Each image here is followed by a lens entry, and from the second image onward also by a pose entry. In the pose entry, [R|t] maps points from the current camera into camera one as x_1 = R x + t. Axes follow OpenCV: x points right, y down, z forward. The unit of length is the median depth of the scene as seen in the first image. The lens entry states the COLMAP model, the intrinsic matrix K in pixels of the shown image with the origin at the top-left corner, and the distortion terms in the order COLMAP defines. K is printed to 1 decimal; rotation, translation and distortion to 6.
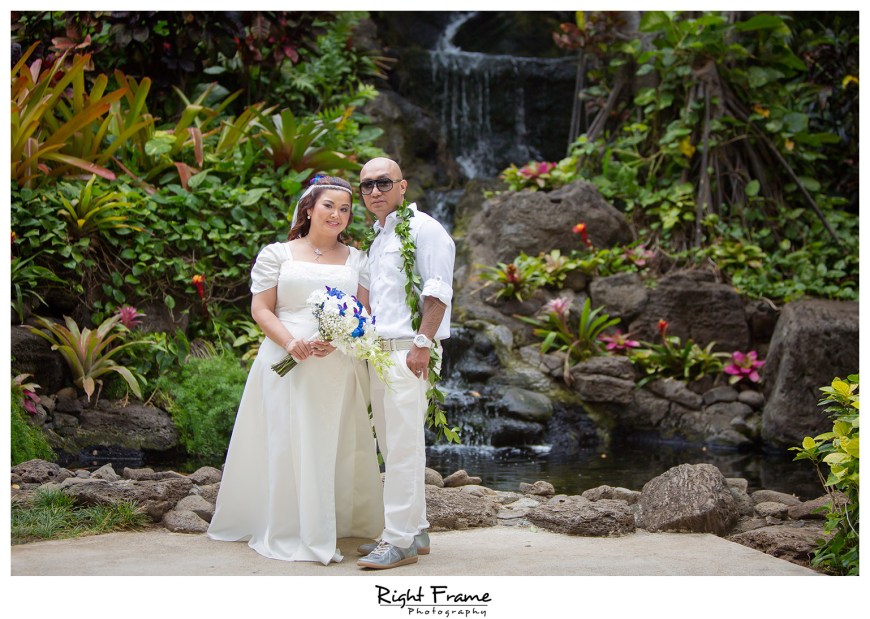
lens RADIAL K [[2318.7, 0, 435.0], [0, 2318.7, 309.5], [0, 0, 1]] dist [-0.195155, 0.143036]
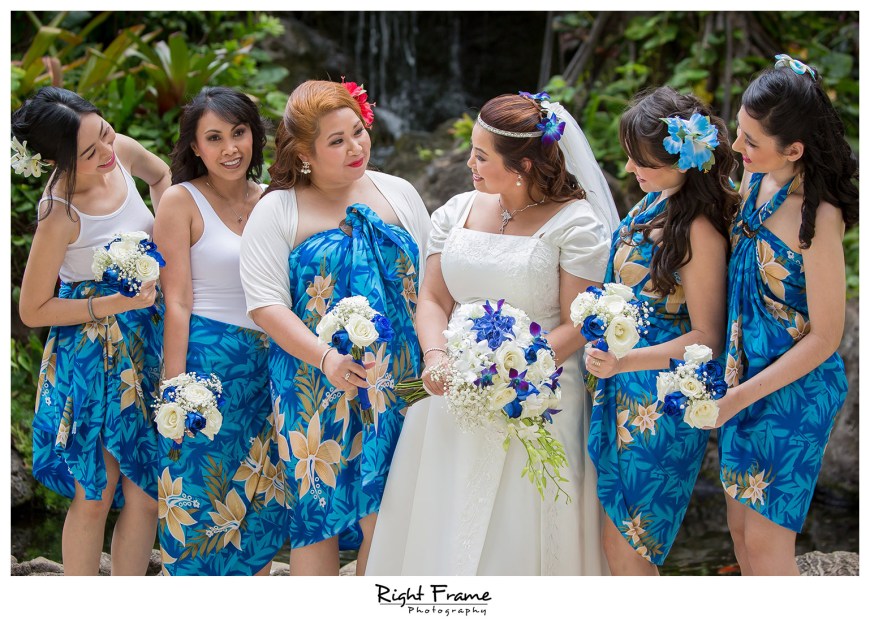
lens RADIAL K [[2429.5, 0, 435.0], [0, 2429.5, 309.5], [0, 0, 1]] dist [-0.253794, 0.114742]
pose [[0.996758, 0.007205, 0.080135, -0.041335], [-0.008093, 0.999909, 0.010766, -0.007516], [-0.080050, -0.011379, 0.996726, 0.216367]]
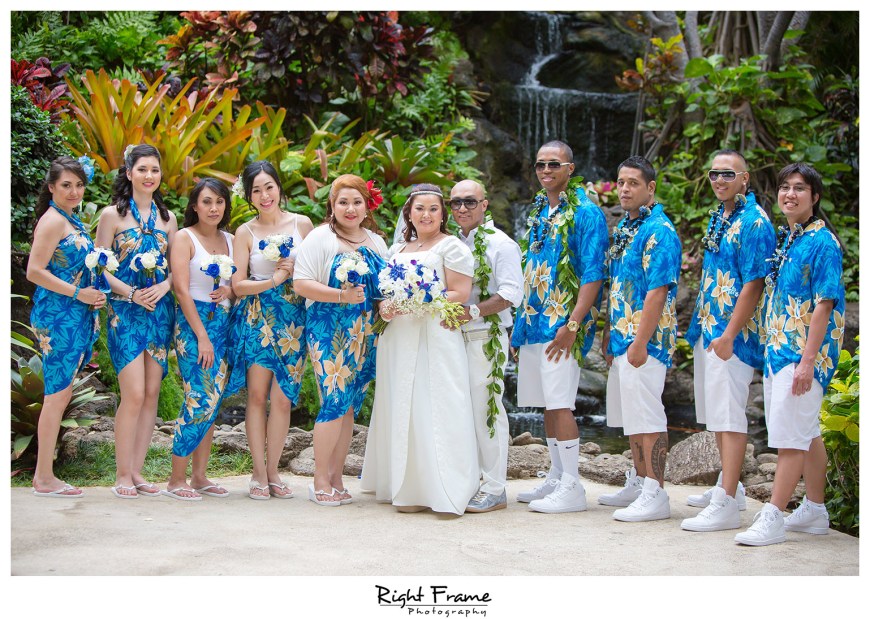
lens RADIAL K [[2063.6, 0, 384.6], [0, 2063.6, 308.4], [0, 0, 1]] dist [-0.248519, -0.510263]
pose [[0.997205, 0.021726, -0.071484, 0.009194], [-0.021273, 0.999749, 0.007090, -0.002770], [0.071620, -0.005550, 0.997417, -0.083585]]
